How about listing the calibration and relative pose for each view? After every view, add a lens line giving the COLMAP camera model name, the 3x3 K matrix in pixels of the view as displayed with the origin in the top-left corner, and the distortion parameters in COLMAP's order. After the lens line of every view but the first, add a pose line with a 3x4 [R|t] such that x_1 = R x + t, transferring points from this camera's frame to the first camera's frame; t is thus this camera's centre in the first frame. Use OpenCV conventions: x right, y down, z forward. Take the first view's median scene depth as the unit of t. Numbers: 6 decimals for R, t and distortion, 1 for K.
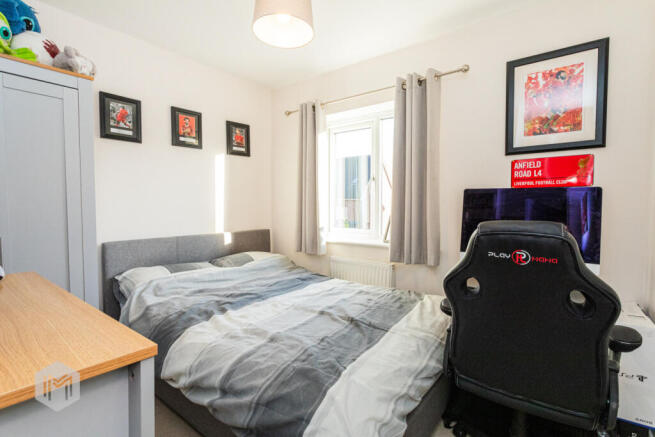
lens RADIAL K [[316.3, 0, 327.5], [0, 316.3, 218.5], [0, 0, 1]] dist [-0.000778, 0.000253]
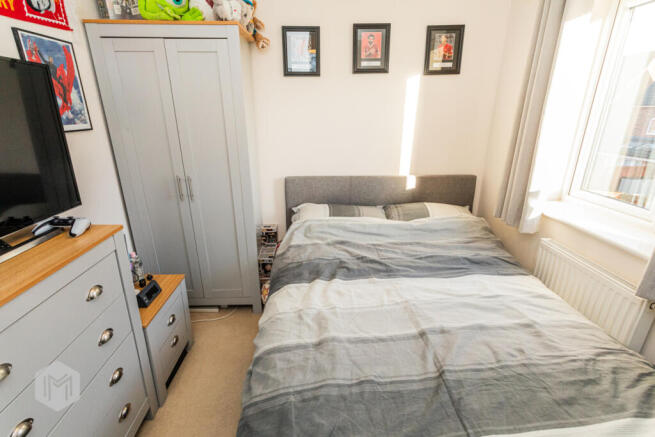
lens RADIAL K [[315.7, 0, 327.5], [0, 315.7, 218.5], [0, 0, 1]] dist [0.002556, 0.000426]
pose [[0.636950, 0.252650, -0.728329, 0.249322], [-0.033457, 0.952940, 0.301306, -0.126685], [0.770179, -0.167549, 0.615428, 0.387546]]
